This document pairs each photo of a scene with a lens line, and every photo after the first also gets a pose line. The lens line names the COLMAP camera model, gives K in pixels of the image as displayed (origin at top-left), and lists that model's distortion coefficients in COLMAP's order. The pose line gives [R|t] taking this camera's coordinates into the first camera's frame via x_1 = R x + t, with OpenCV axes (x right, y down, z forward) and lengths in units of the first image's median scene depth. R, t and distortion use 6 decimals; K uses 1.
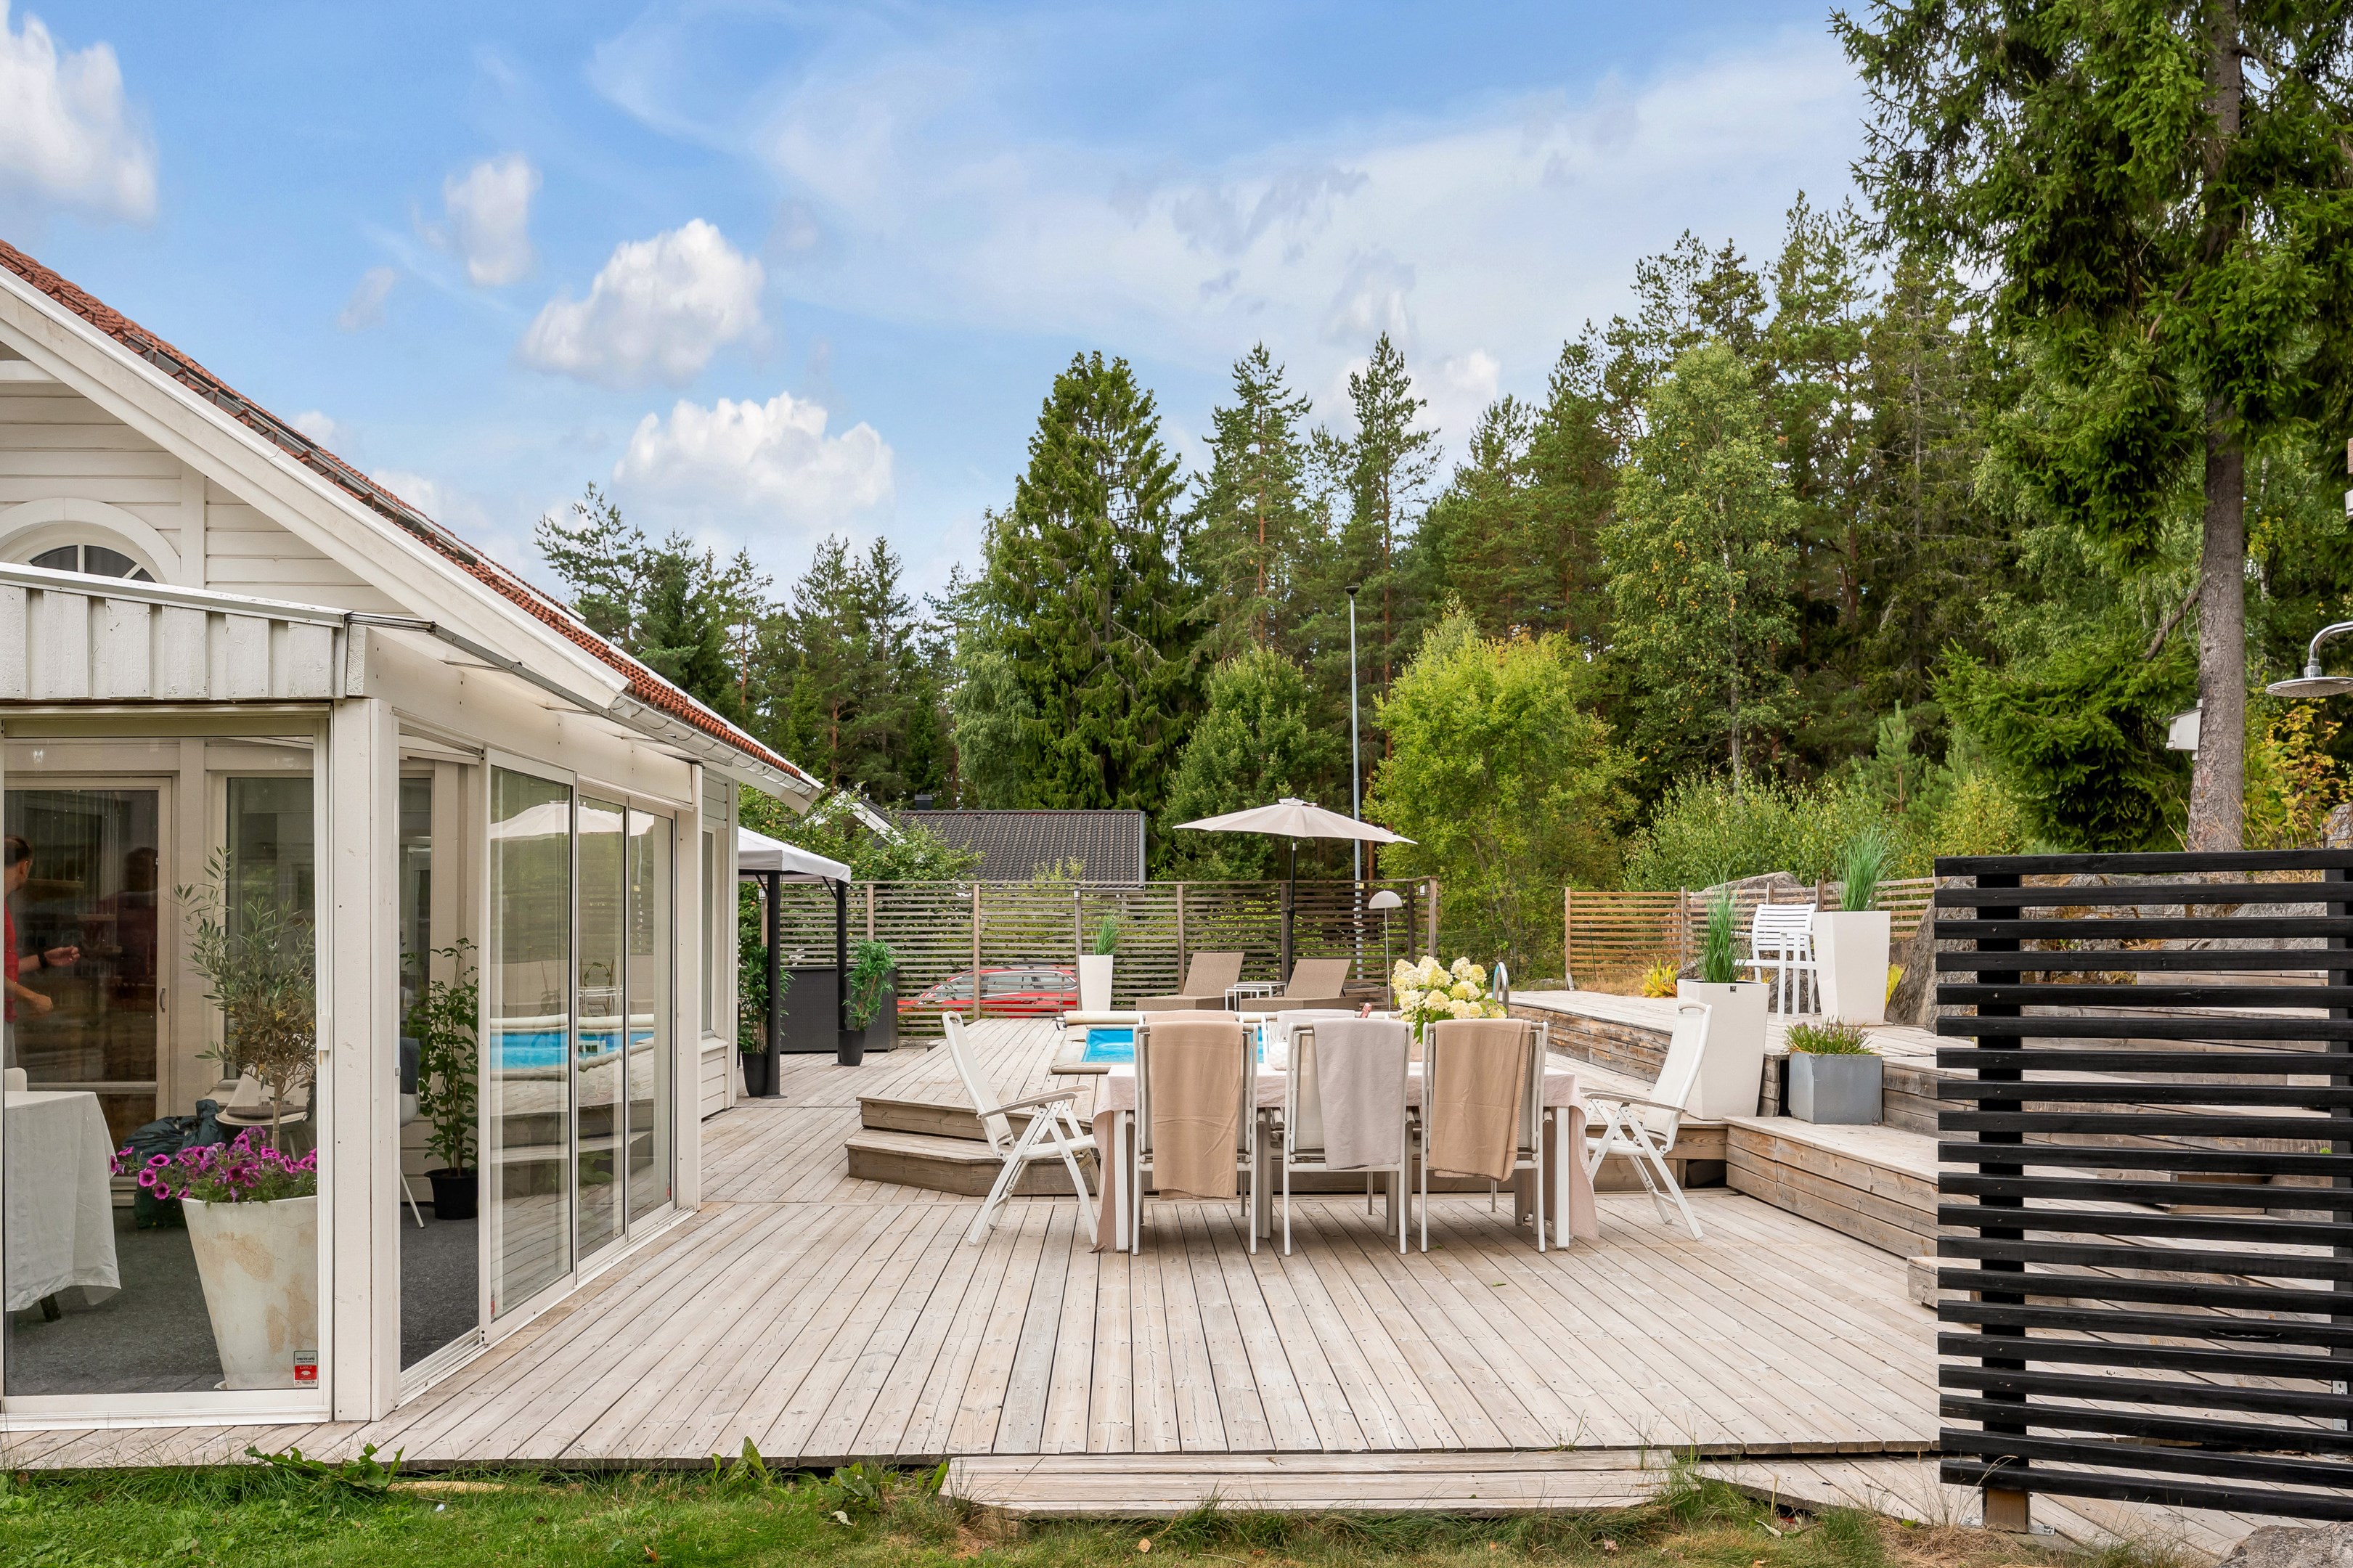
lens RADIAL K [[1744.7, 0, 1176.5], [0, 1744.7, 784.0], [0, 0, 1]] dist [0.004870, 0.006031]
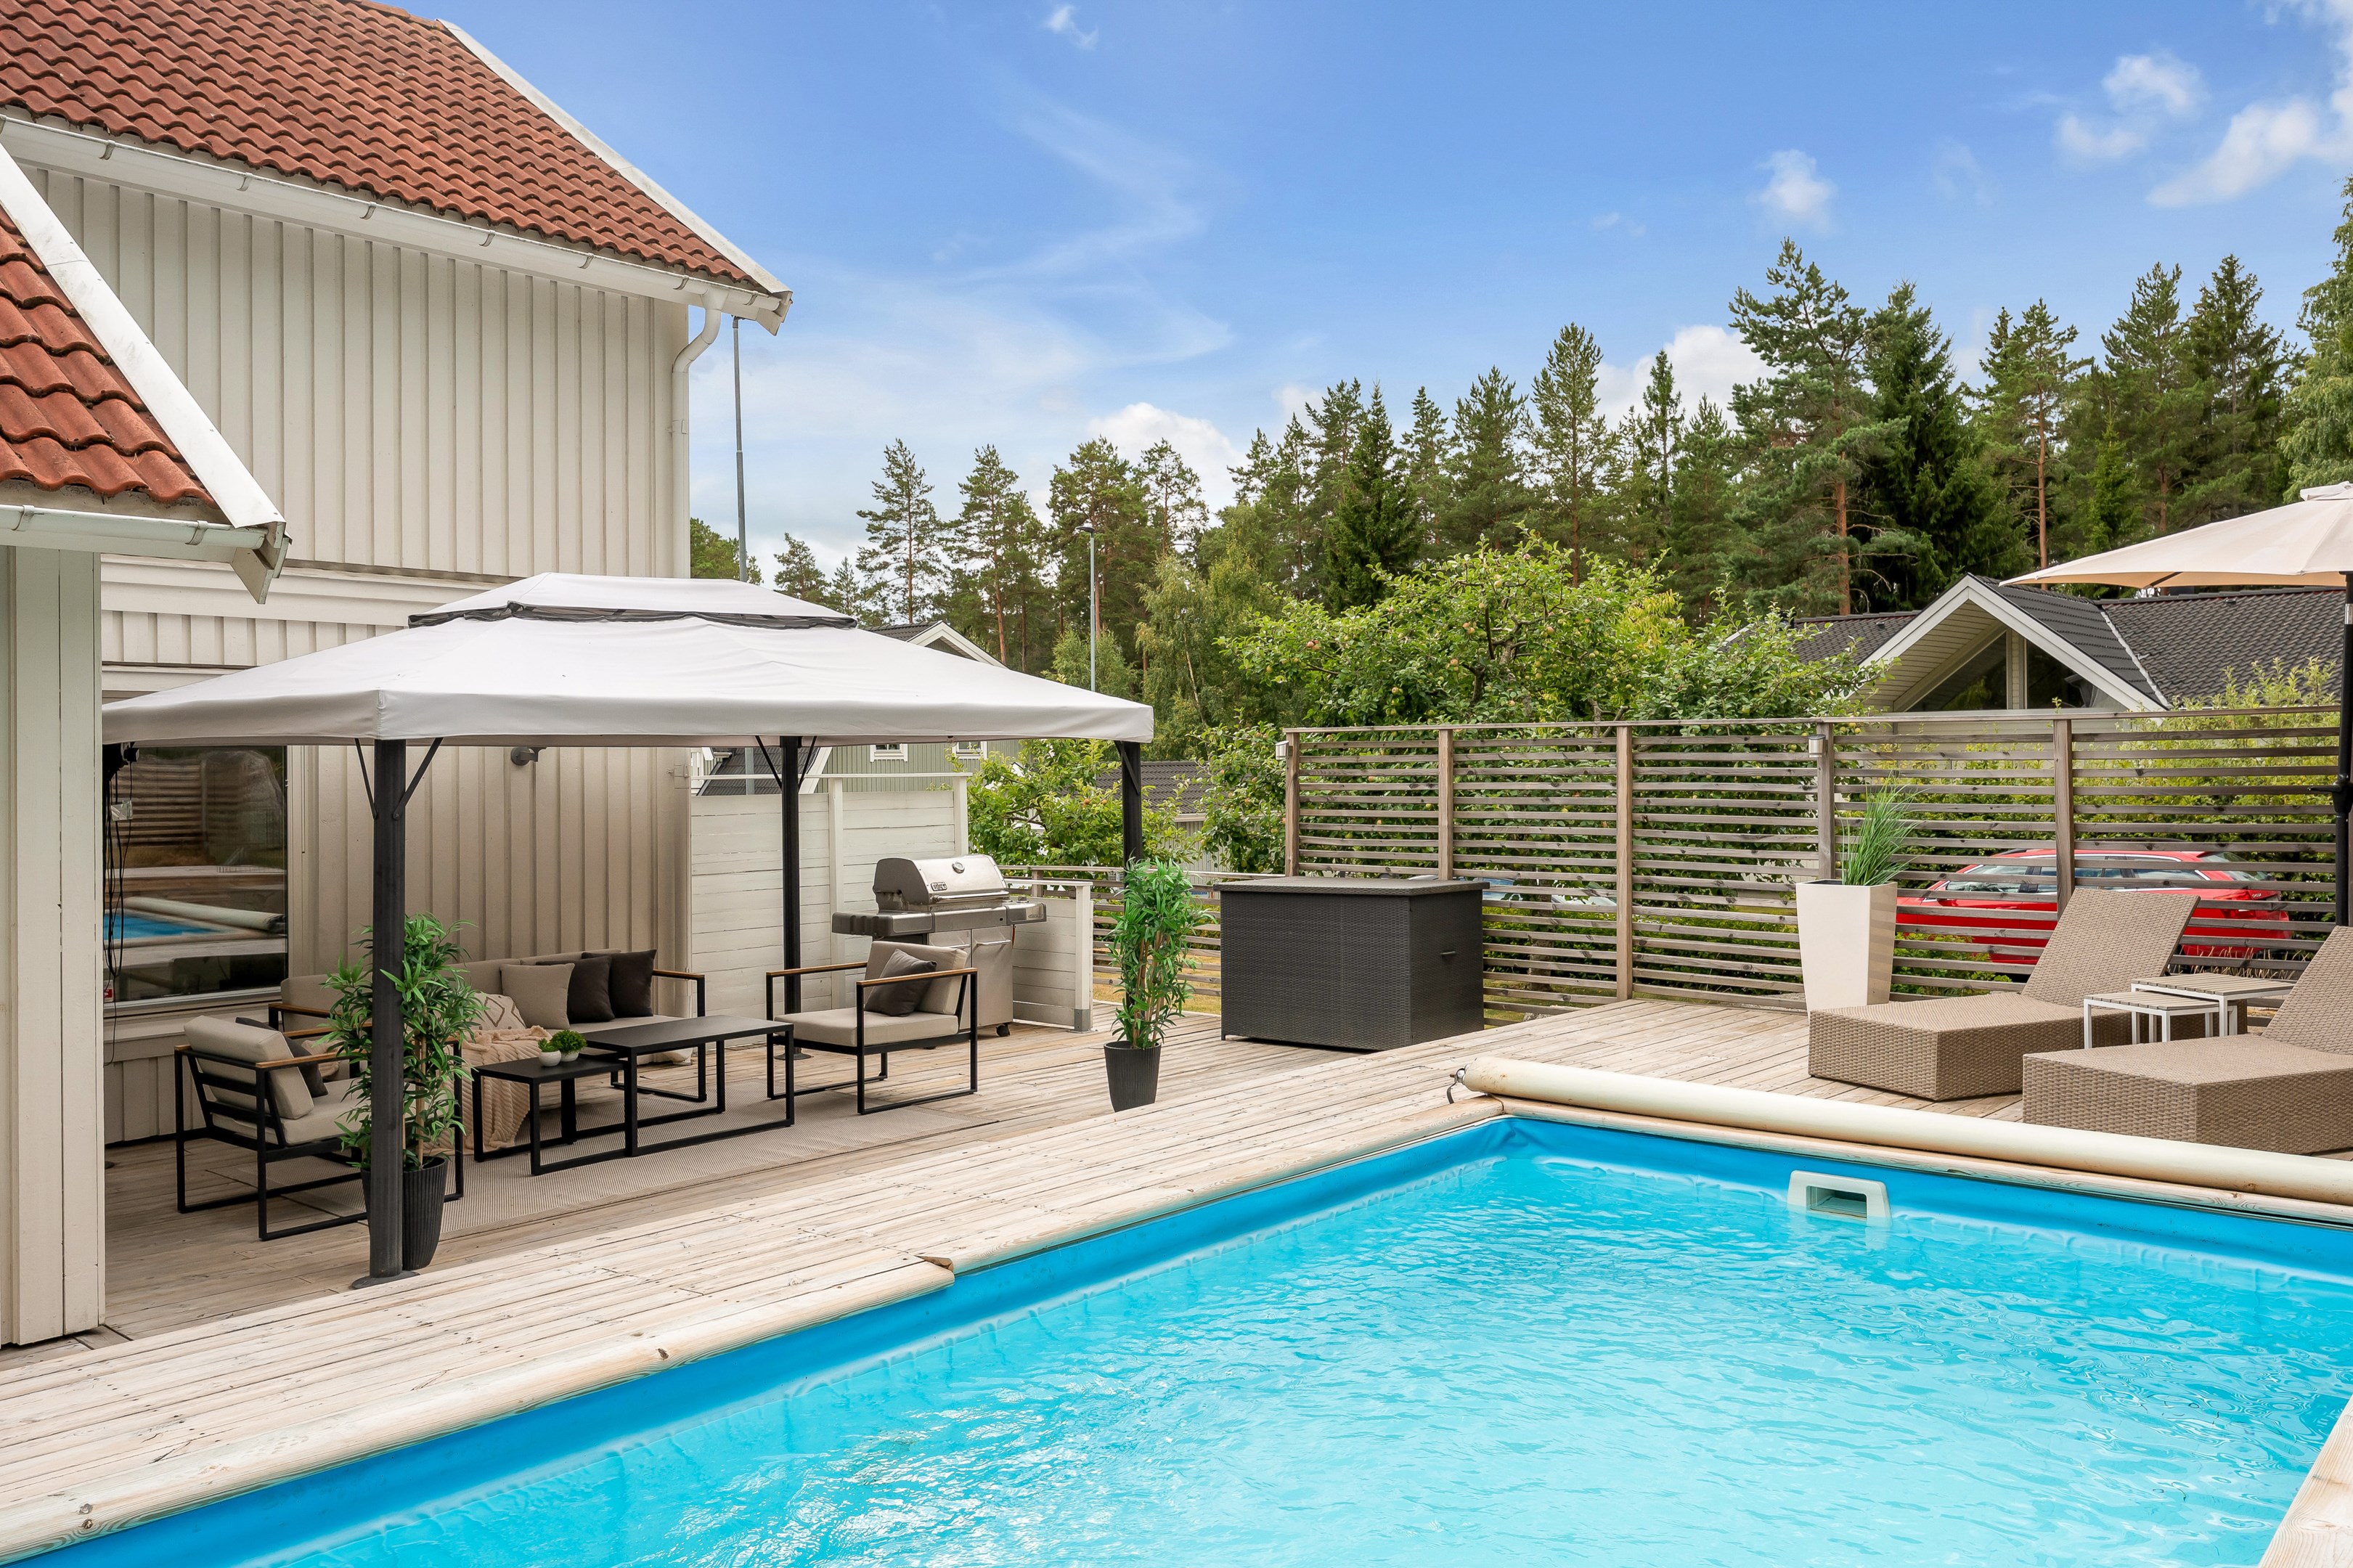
lens RADIAL K [[1744.7, 0, 1176.5], [0, 1744.7, 784.0], [0, 0, 1]] dist [0.004870, 0.006031]
pose [[0.739329, 0.011208, -0.673251, 0.027972], [0.060082, 0.994775, 0.082540, 0.005307], [0.670658, -0.101474, 0.734793, 0.118950]]
